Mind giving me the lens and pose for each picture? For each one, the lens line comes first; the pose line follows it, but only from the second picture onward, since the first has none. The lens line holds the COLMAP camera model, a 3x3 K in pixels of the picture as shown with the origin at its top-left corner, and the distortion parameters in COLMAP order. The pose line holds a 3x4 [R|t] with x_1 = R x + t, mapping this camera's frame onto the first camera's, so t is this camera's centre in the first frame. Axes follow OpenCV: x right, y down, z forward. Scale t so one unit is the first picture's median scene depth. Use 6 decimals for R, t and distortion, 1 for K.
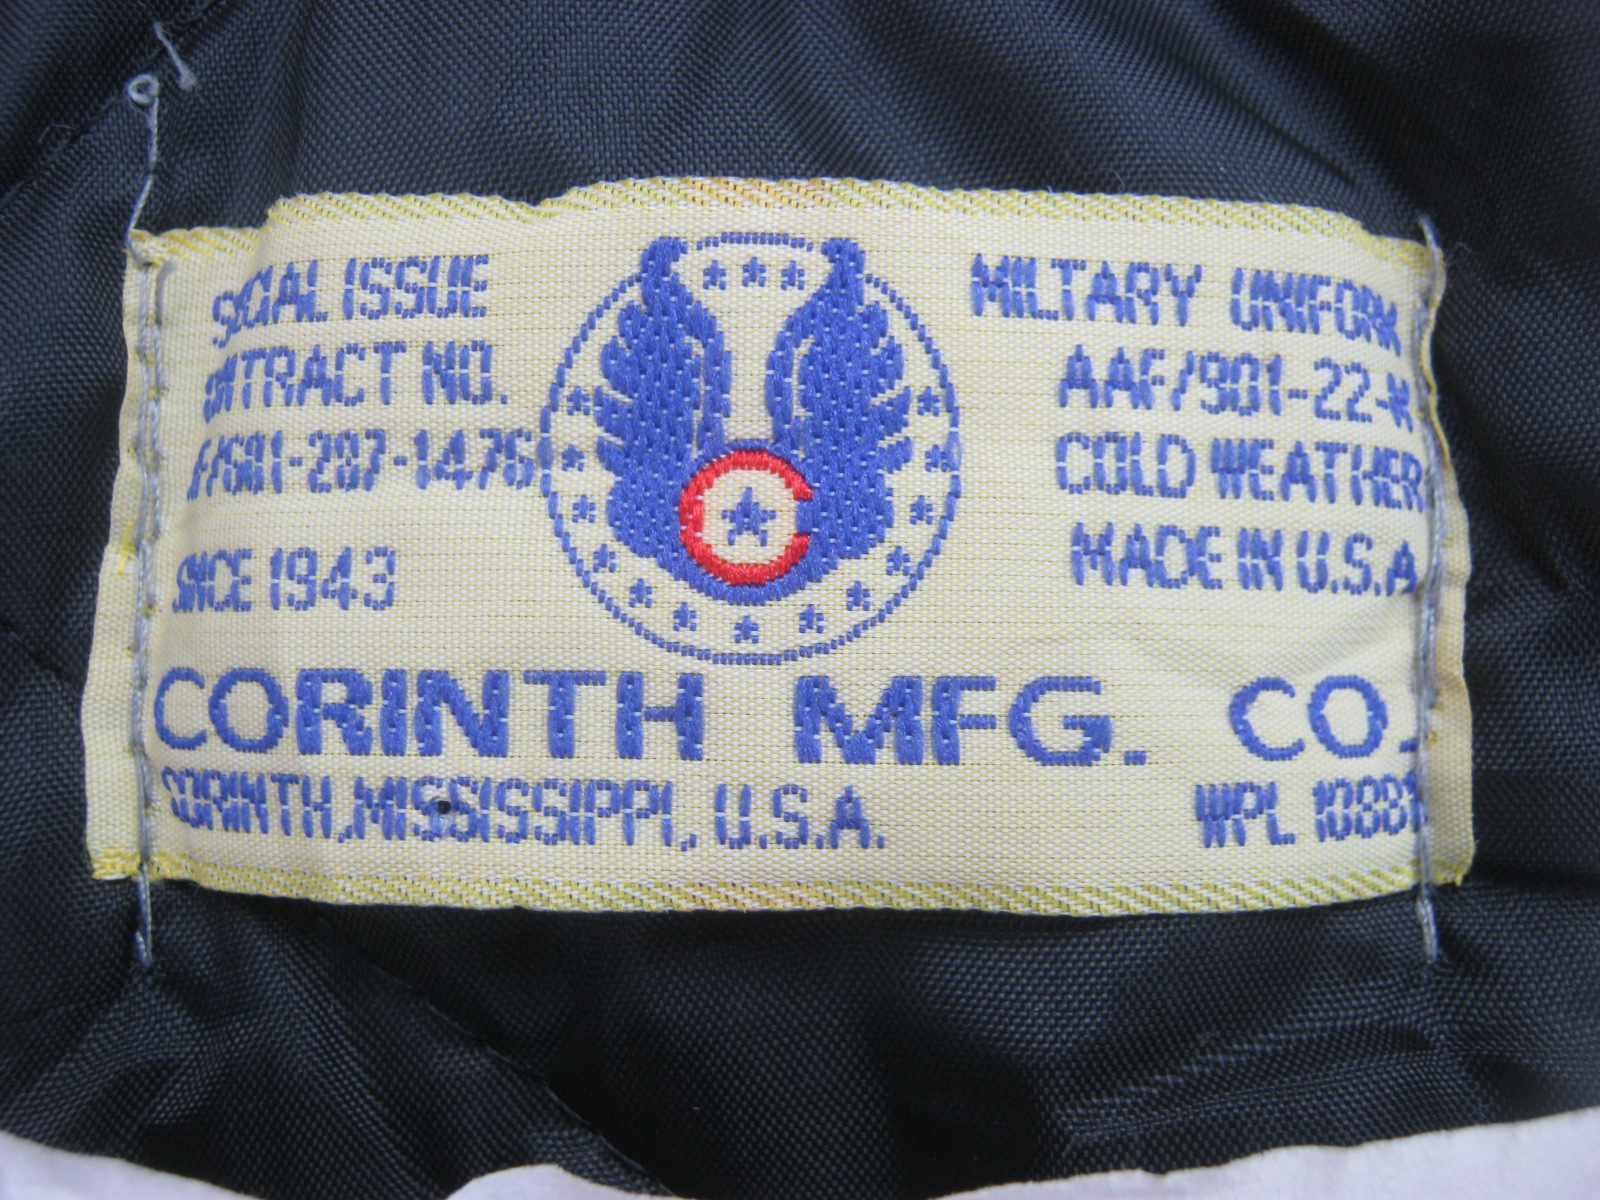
lens RADIAL K [[1722.4, 0, 800.0], [0, 1722.4, 600.0], [0, 0, 1]] dist [-0.078101, 0.011157]
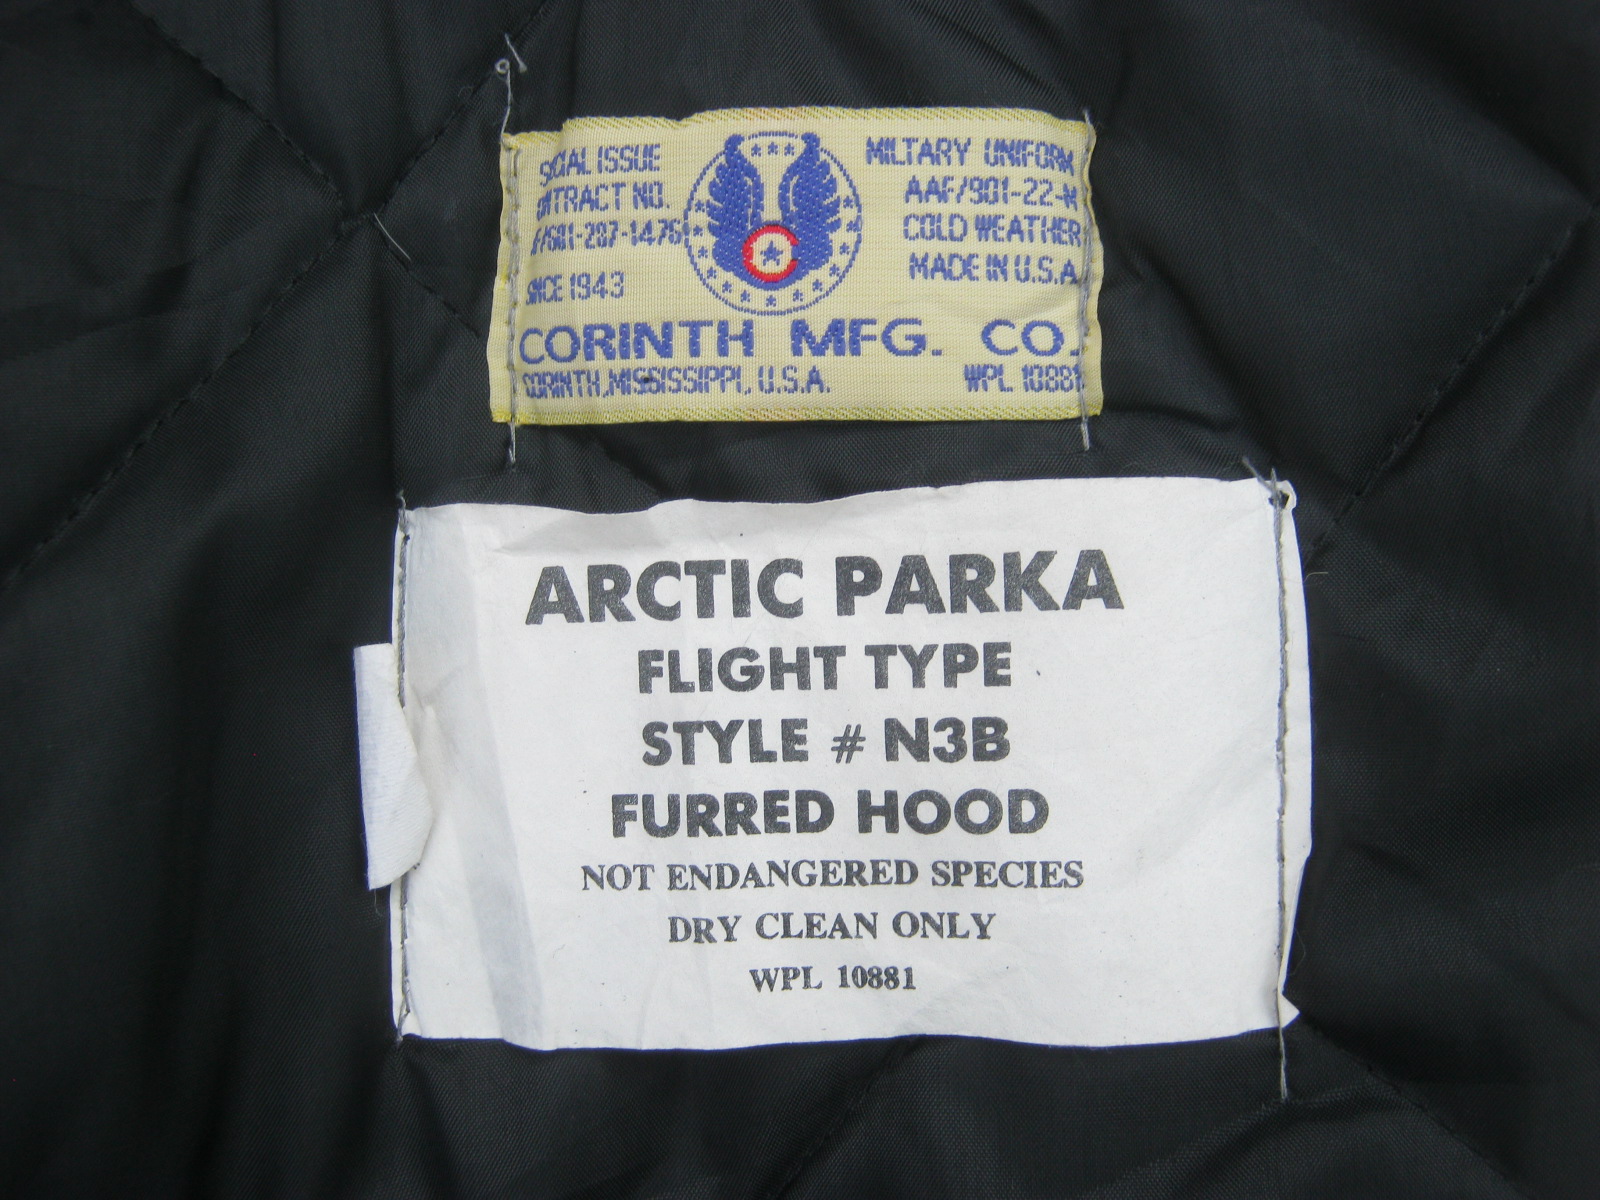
lens RADIAL K [[1935.3, 0, 890.9], [0, 1935.3, 600.8], [0, 0, 1]] dist [-0.164089, 0.586759]
pose [[0.996635, -0.009304, -0.081433, 0.336699], [0.016161, 0.996338, 0.083956, 0.202986], [0.080353, -0.084990, 0.993136, -1.613098]]
